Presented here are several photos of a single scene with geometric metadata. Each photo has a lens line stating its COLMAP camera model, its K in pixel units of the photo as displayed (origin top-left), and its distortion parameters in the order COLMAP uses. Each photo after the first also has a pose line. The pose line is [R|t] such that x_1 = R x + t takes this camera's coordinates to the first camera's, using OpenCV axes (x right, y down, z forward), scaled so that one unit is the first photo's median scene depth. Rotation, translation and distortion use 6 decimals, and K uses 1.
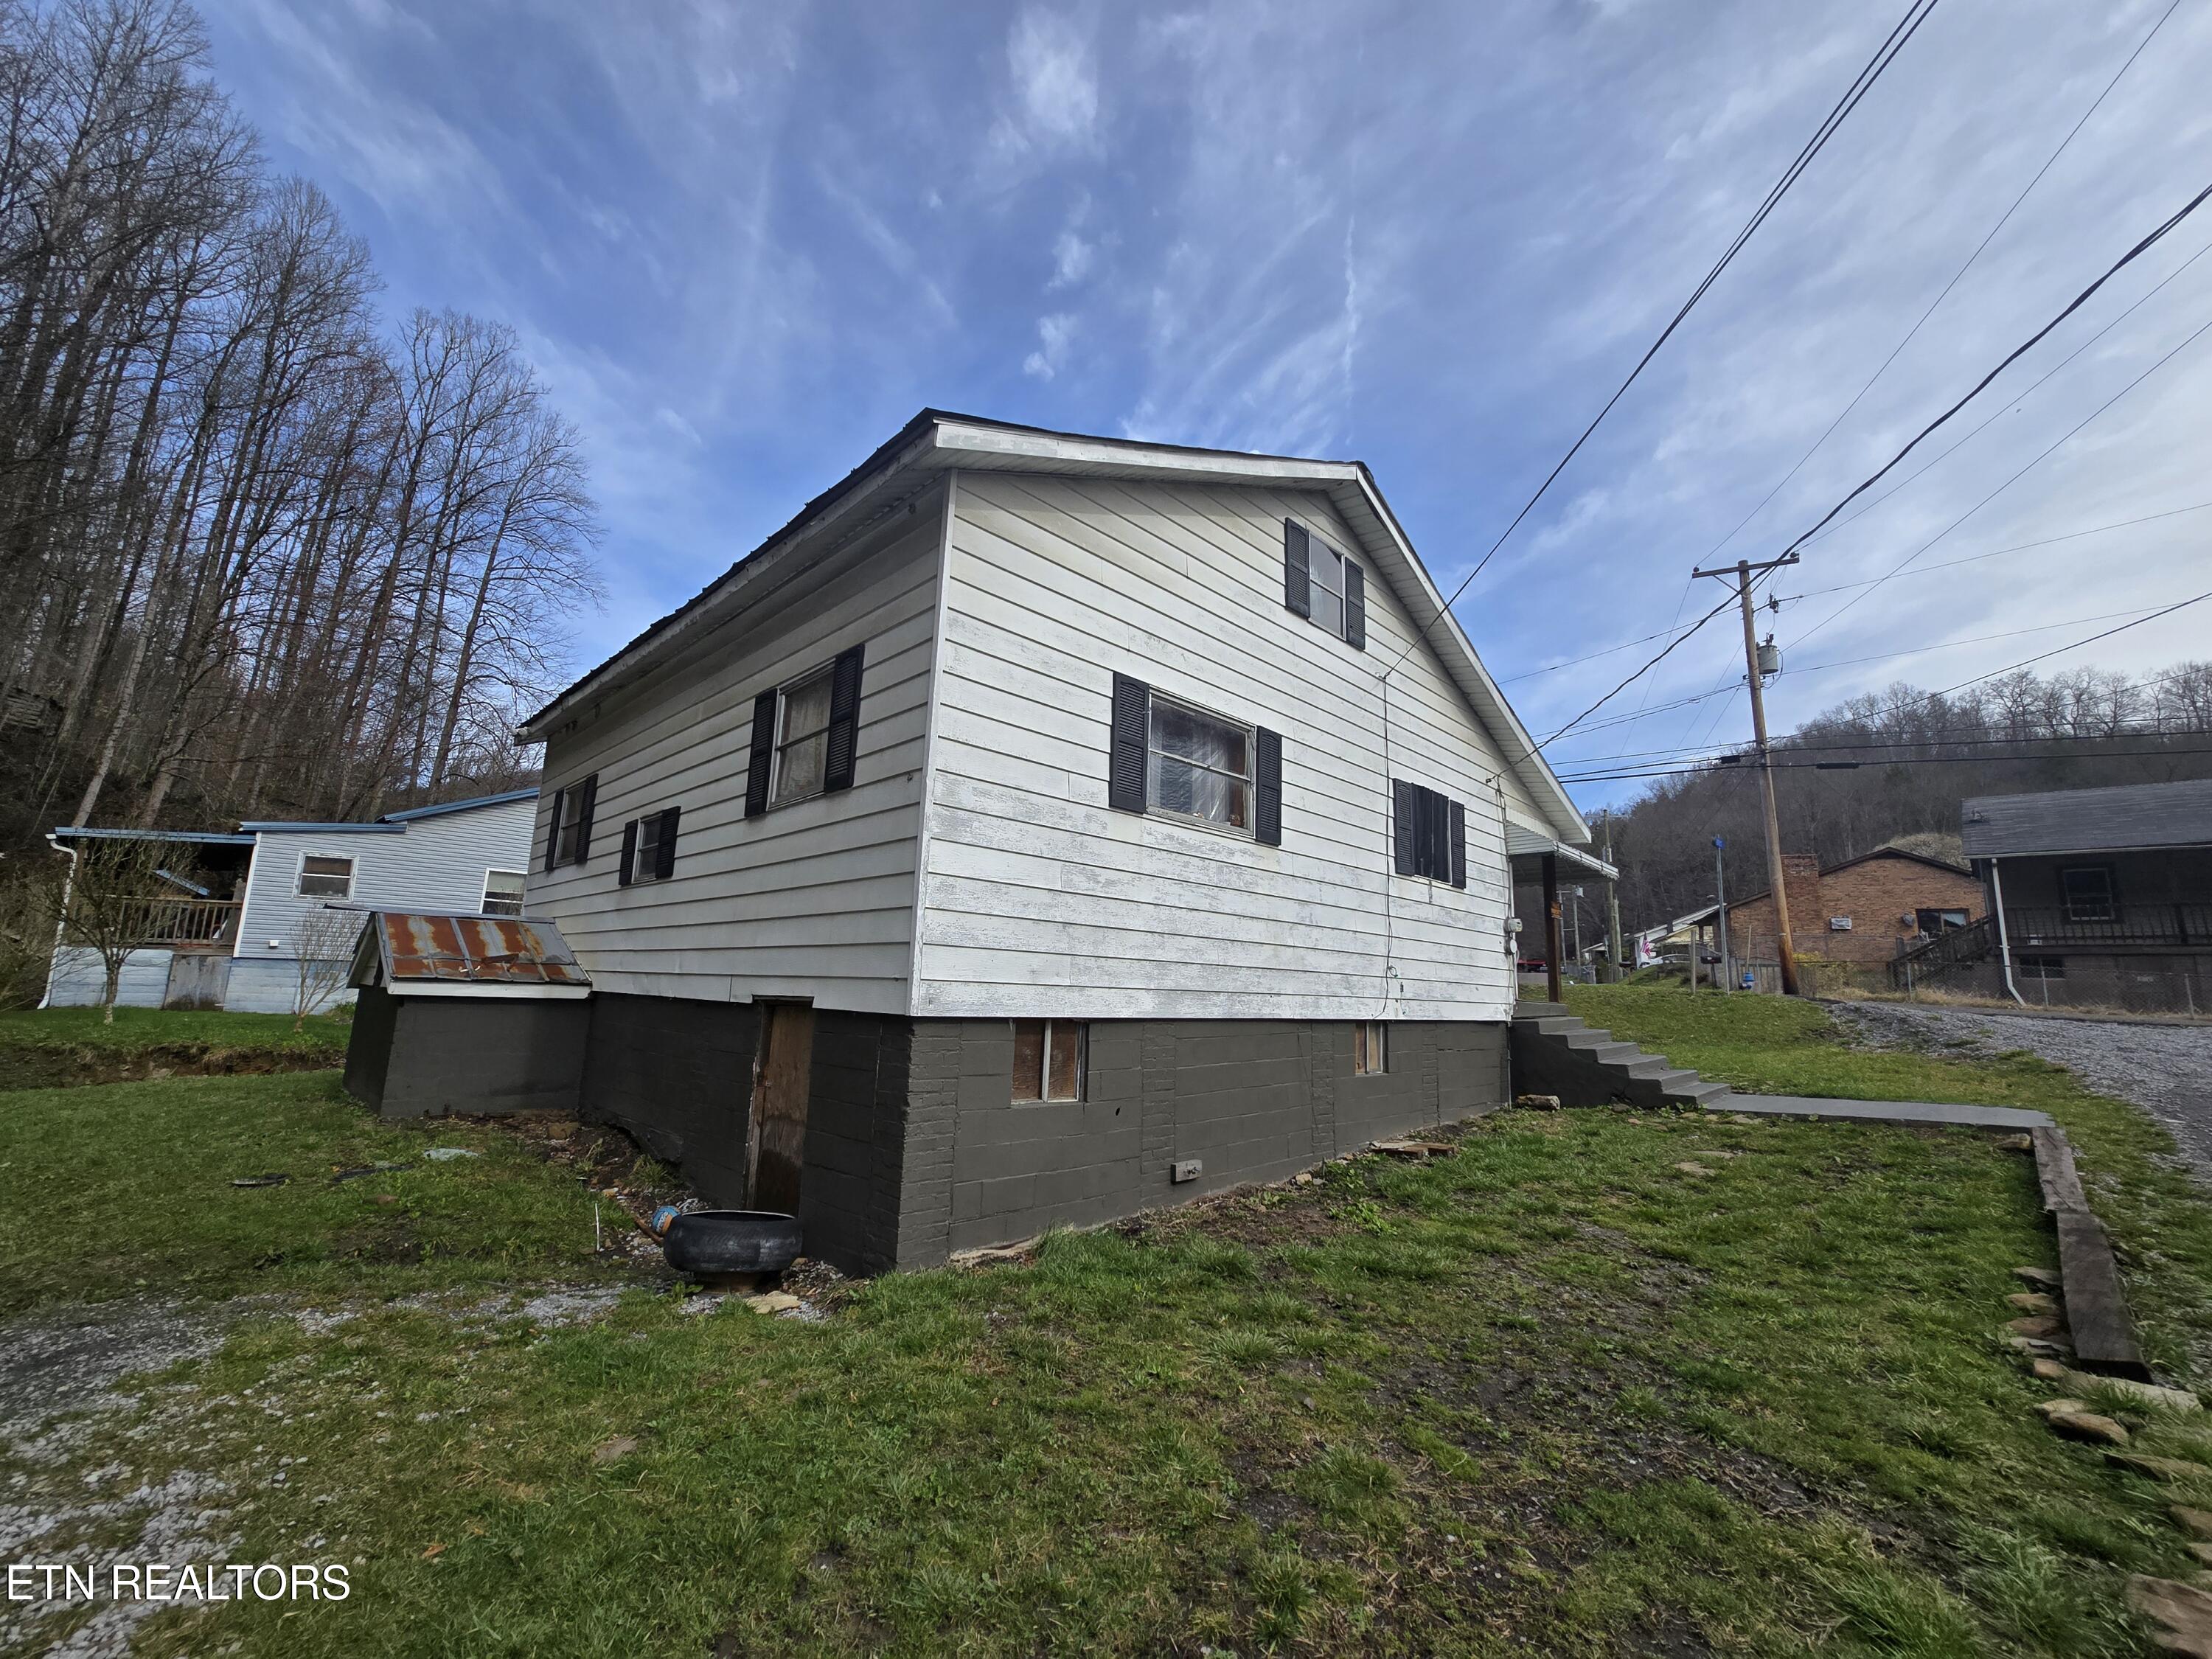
lens RADIAL K [[902.0, 0, 1099.4], [0, 902.0, 817.1], [0, 0, 1]] dist [-0.006086, 0.003321]
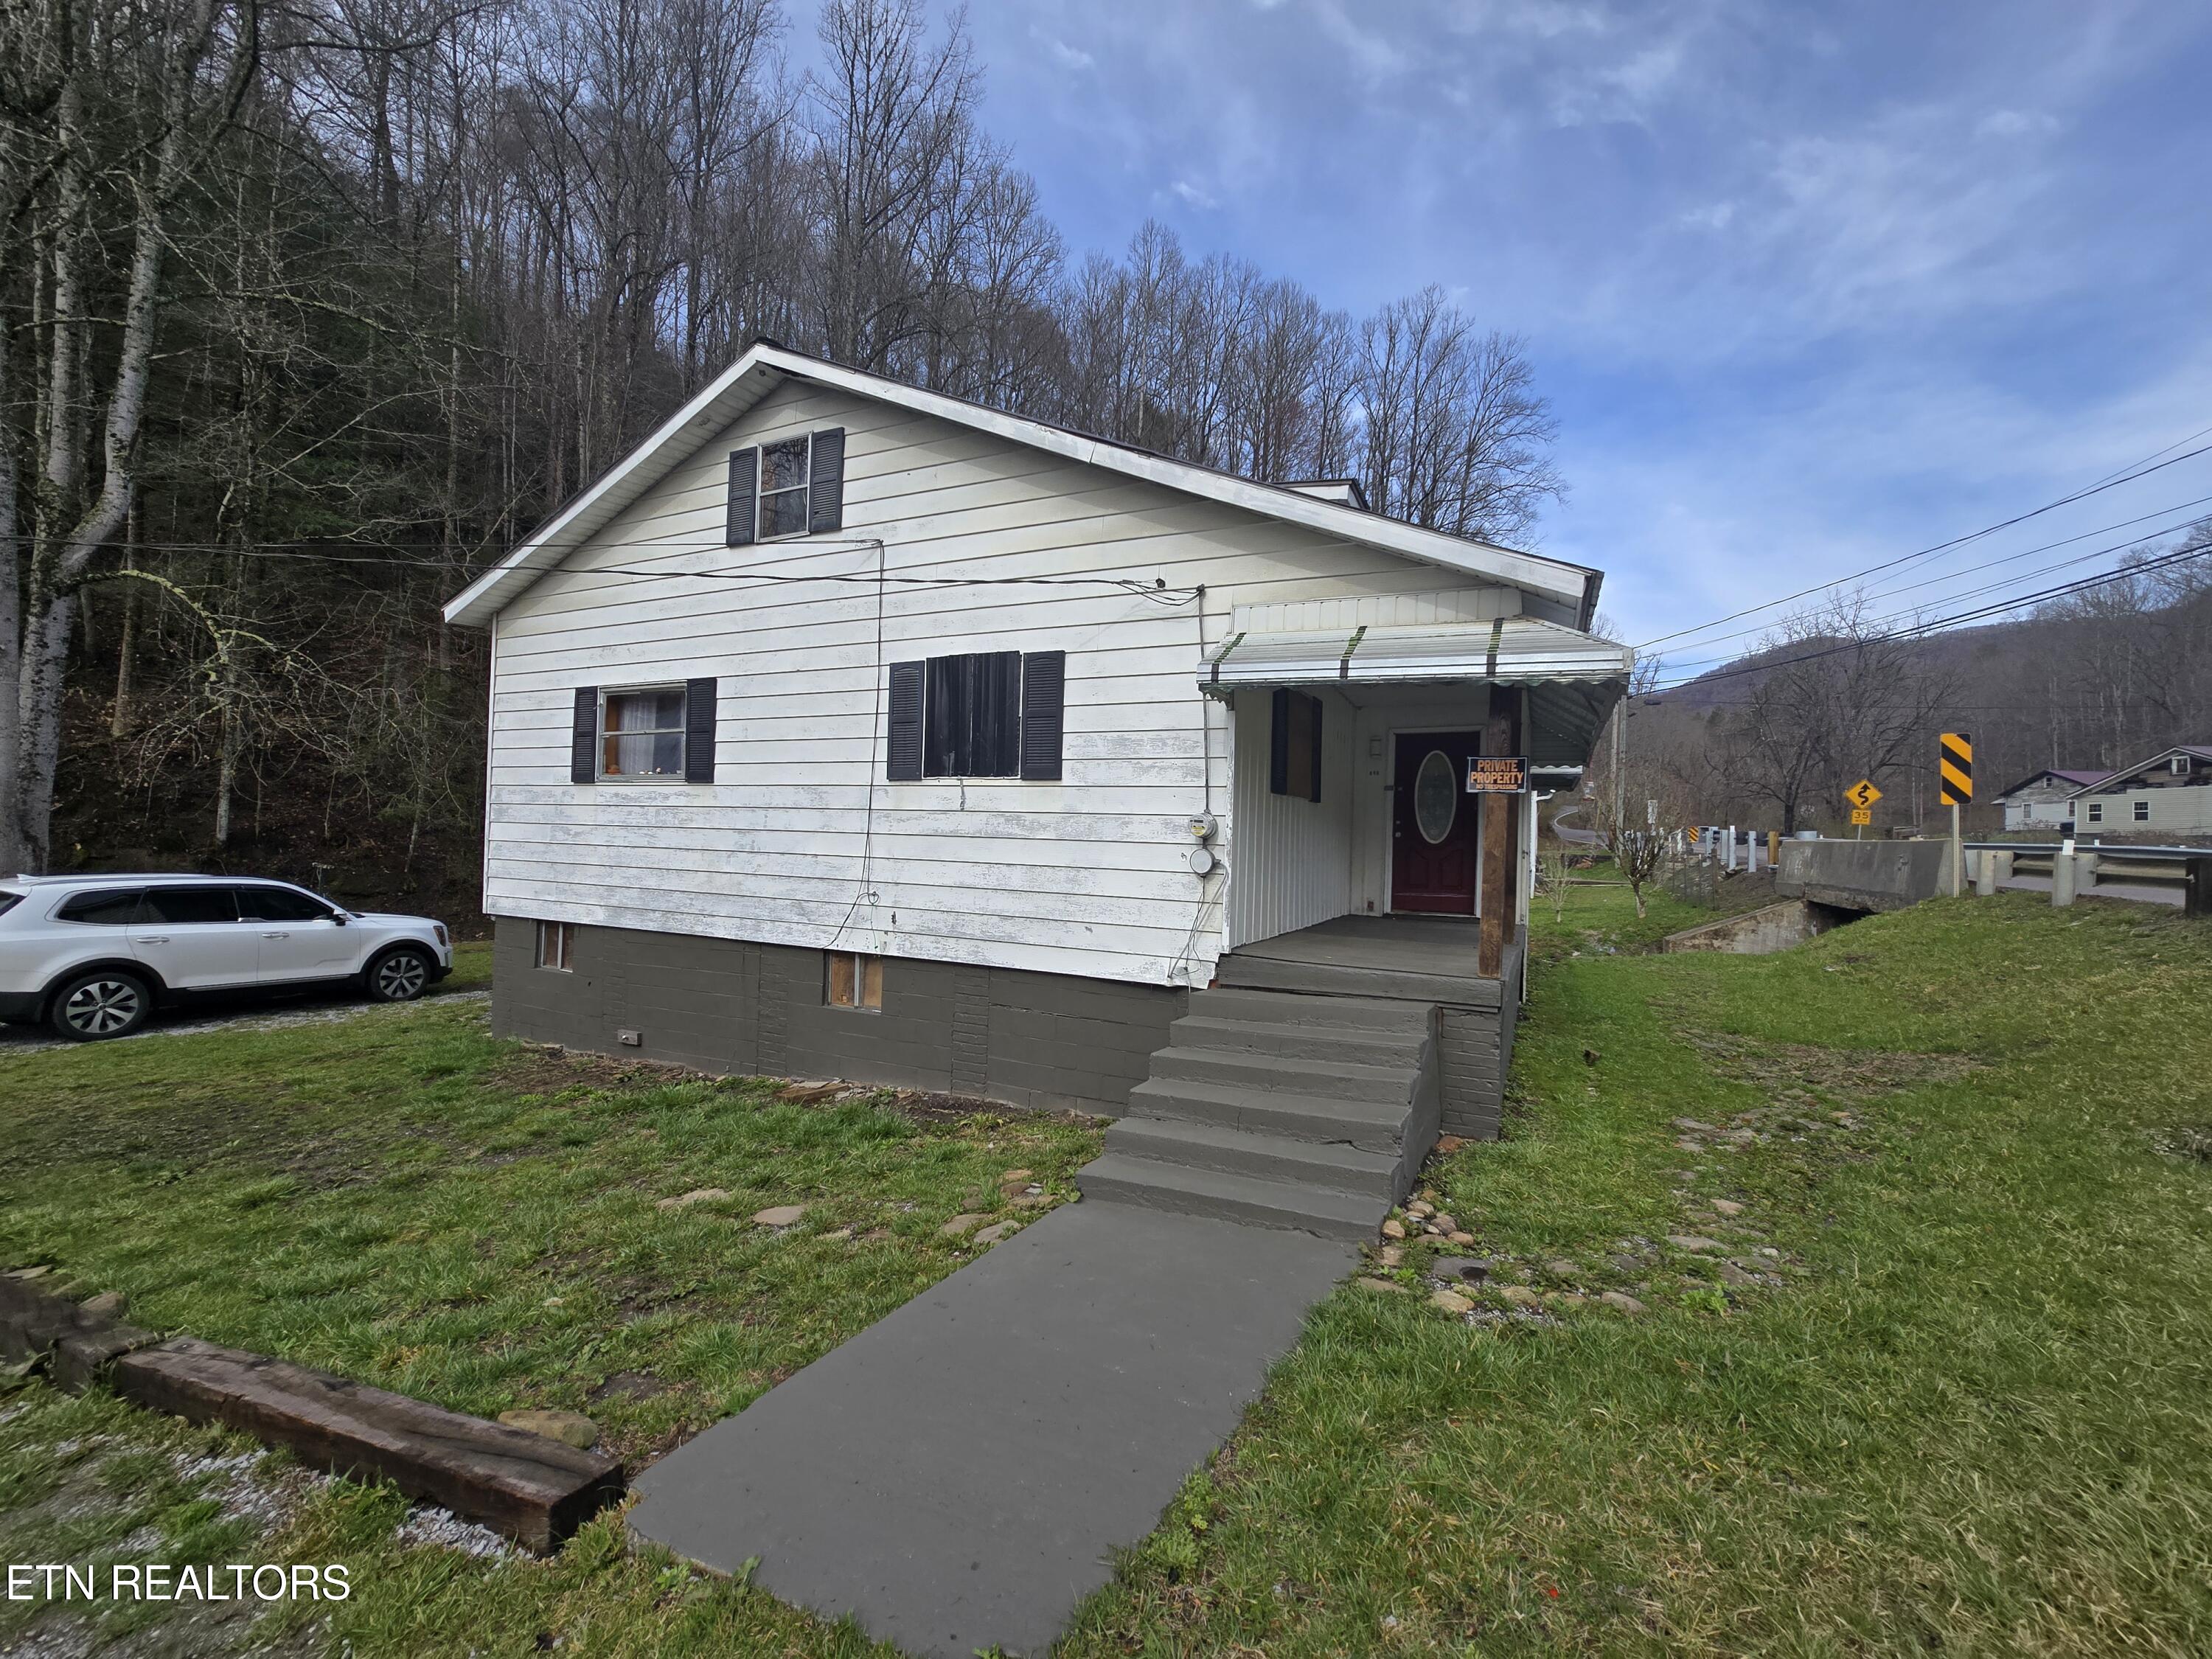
lens RADIAL K [[902.0, 0, 1102.5], [0, 902.0, 827.9], [0, 0, 1]] dist [-0.006086, 0.003321]
pose [[0.335704, -0.040900, -0.941079, 1.306687], [0.160955, 0.986855, 0.014527, 0.138761], [0.928114, -0.156348, 0.337875, 1.000910]]
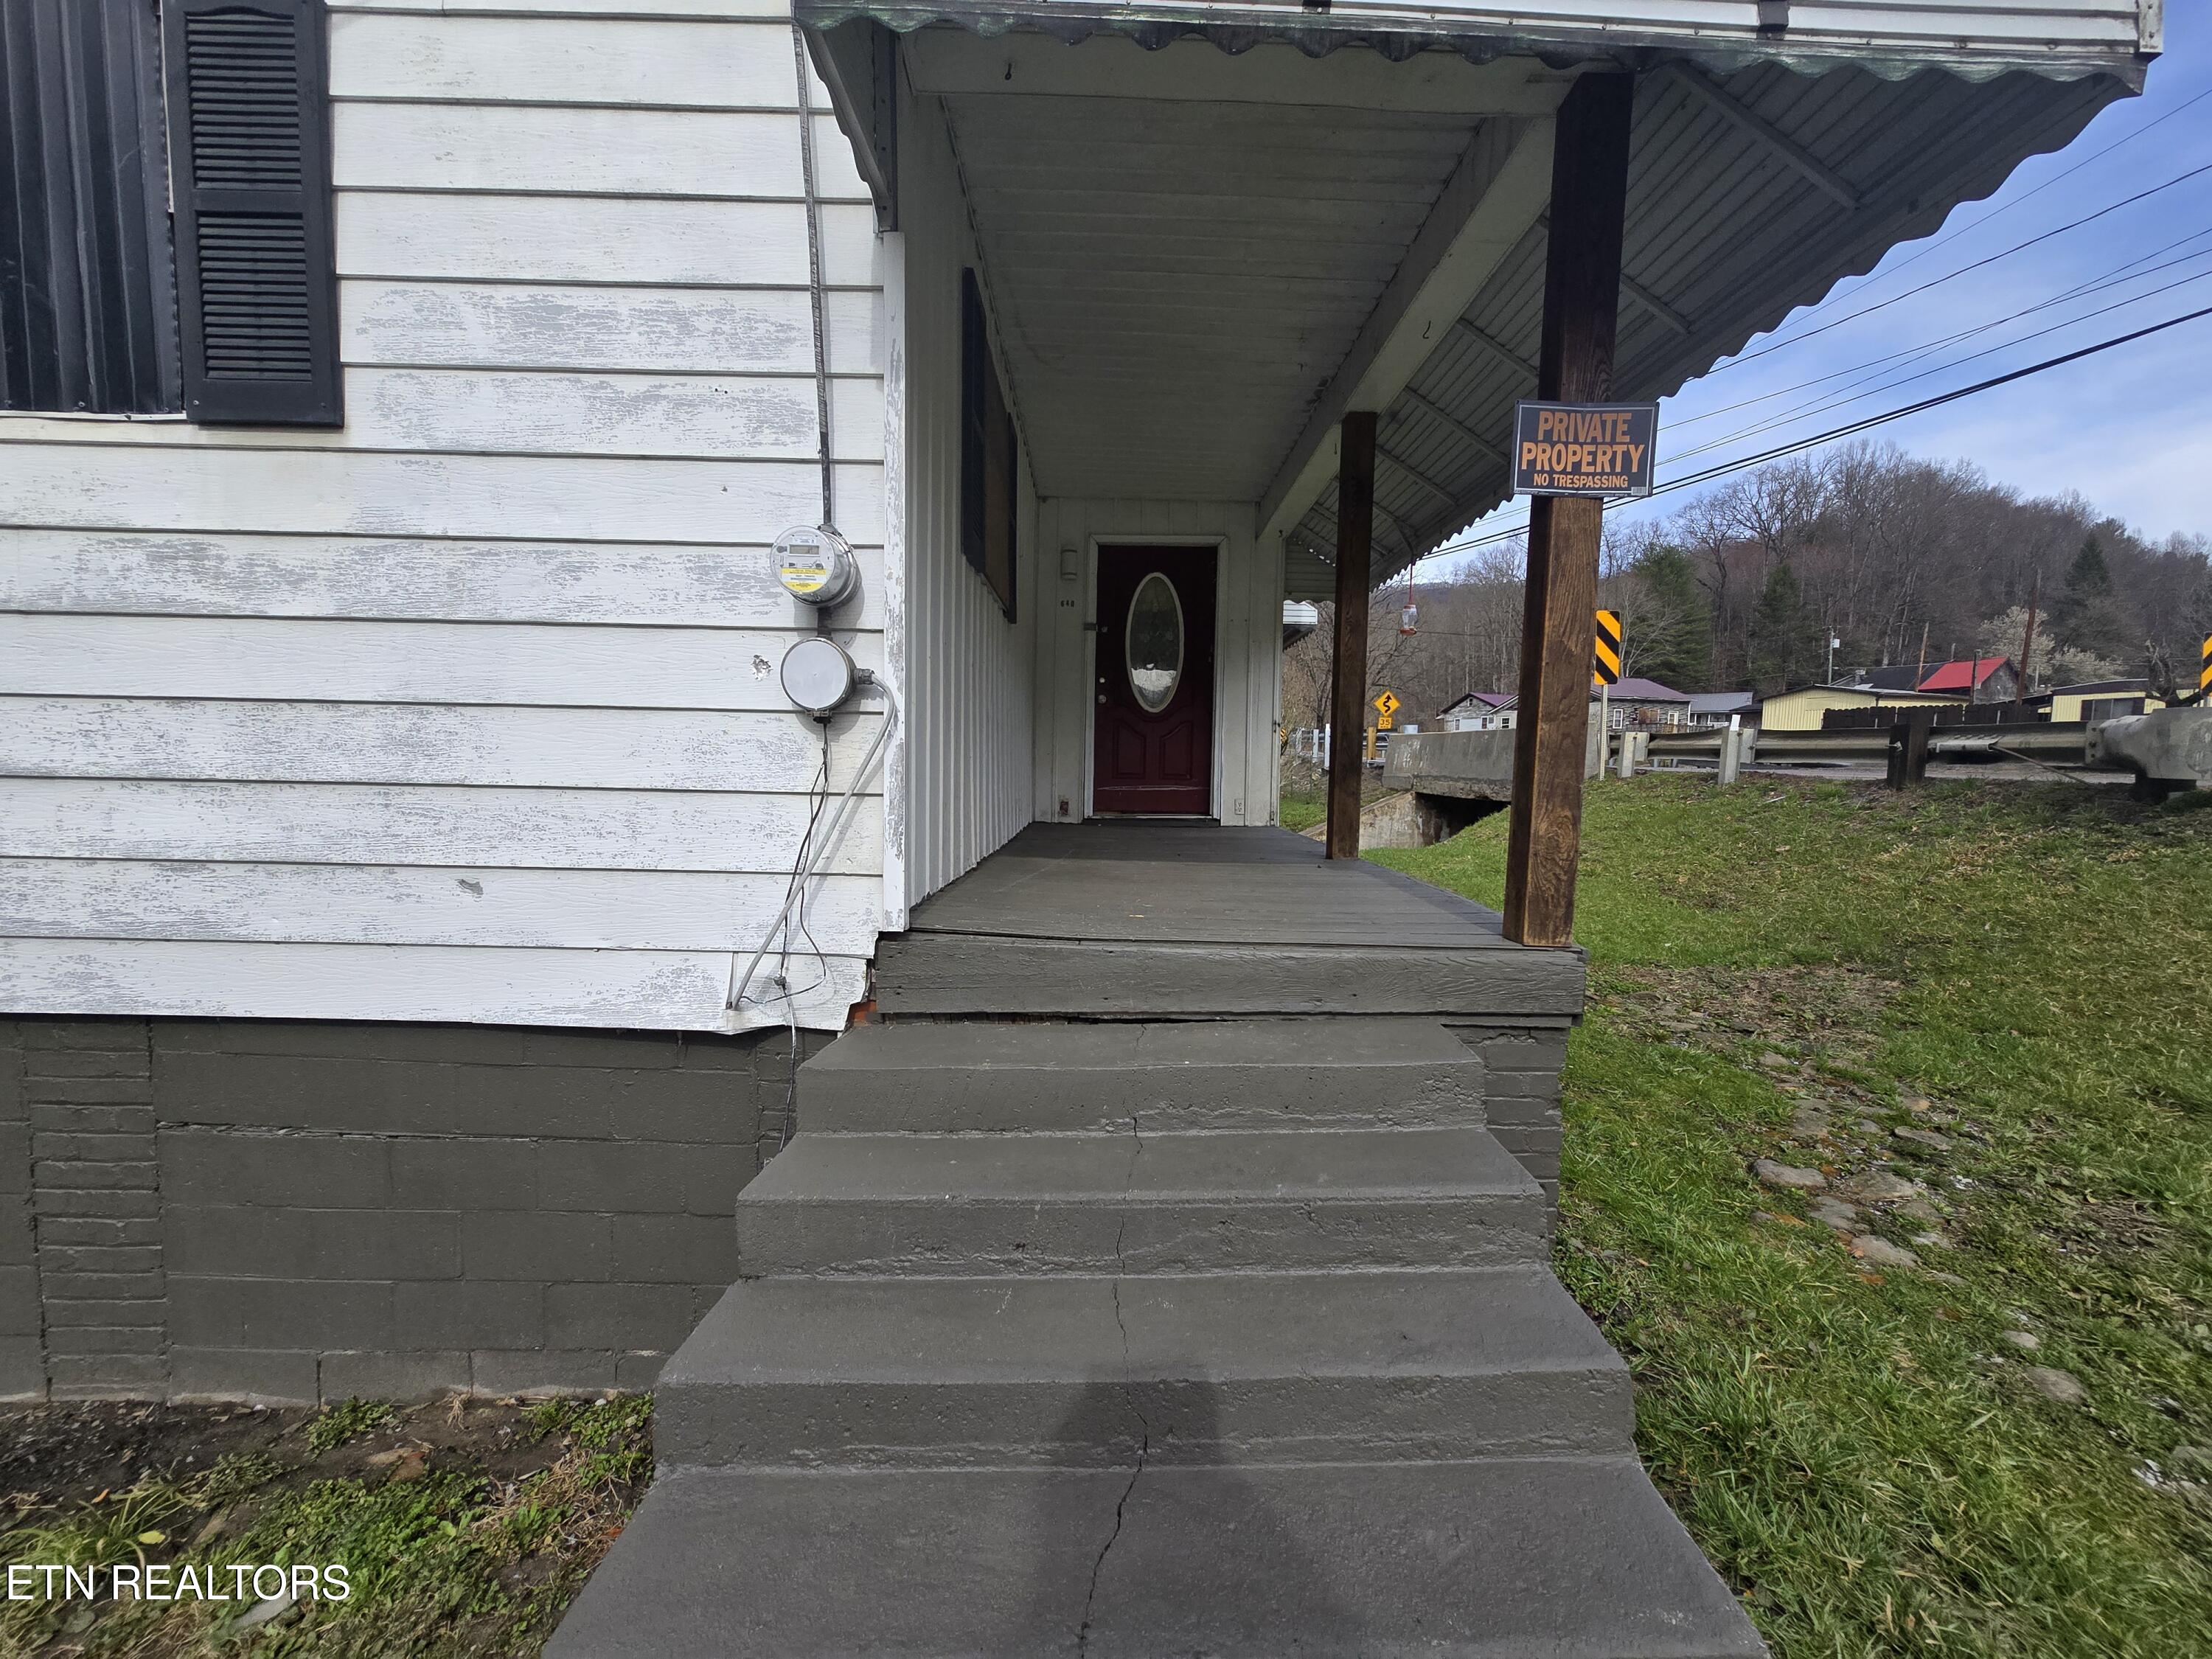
lens RADIAL K [[902.0, 0, 1113.2], [0, 902.0, 836.5], [0, 0, 1]] dist [-0.006086, 0.003321]
pose [[0.722432, 0.030556, -0.690766, 0.862542], [0.137945, 0.972571, 0.187290, 0.199781], [0.677542, -0.230592, 0.698401, 1.195347]]
